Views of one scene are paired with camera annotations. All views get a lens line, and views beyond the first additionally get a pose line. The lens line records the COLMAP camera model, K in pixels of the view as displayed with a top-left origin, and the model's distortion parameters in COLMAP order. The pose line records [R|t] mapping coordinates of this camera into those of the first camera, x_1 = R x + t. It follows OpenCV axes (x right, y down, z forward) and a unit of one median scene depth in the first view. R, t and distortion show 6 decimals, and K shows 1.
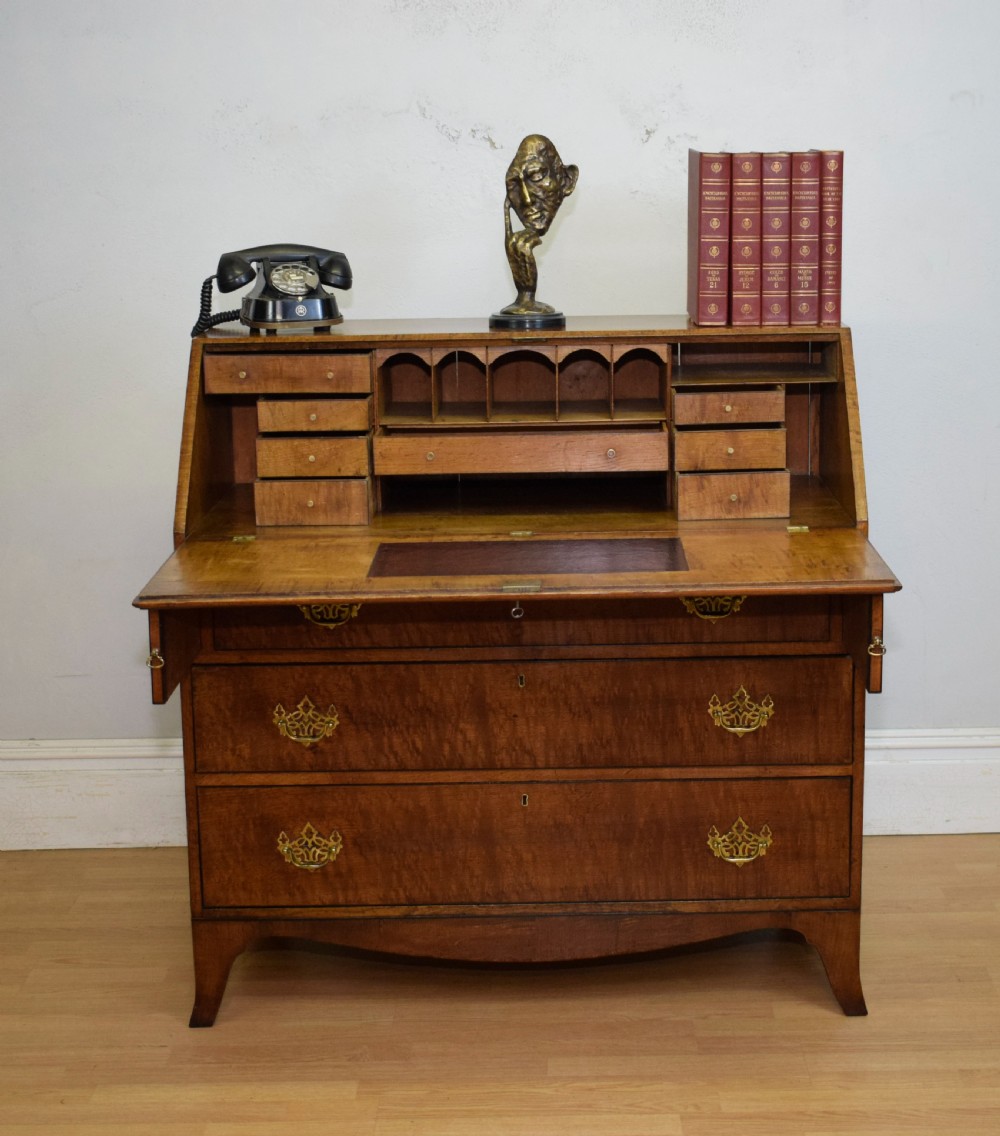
lens RADIAL K [[1922.1, 0, 563.4], [0, 1922.1, 588.3], [0, 0, 1]] dist [-0.030620, 0.000000]
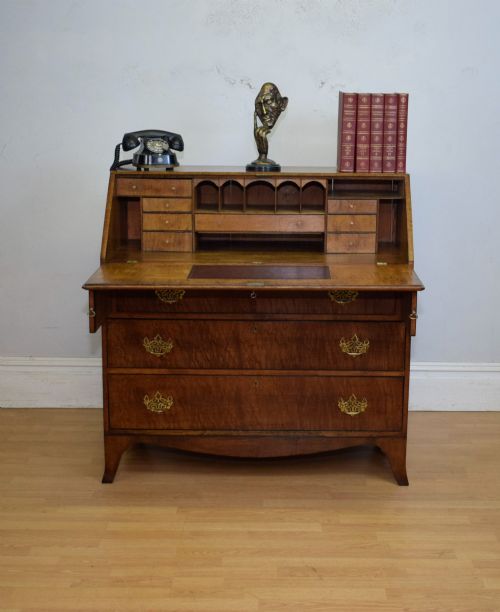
lens RADIAL K [[996.4, 0, 290.2], [0, 996.4, 315.5], [0, 0, 1]] dist [-0.016703, 0.000000]
pose [[0.999680, 0.025310, -0.000285, 0.017471], [-0.025309, 0.999672, 0.003945, 0.026041], [0.000385, -0.003937, 0.999992, -0.146578]]
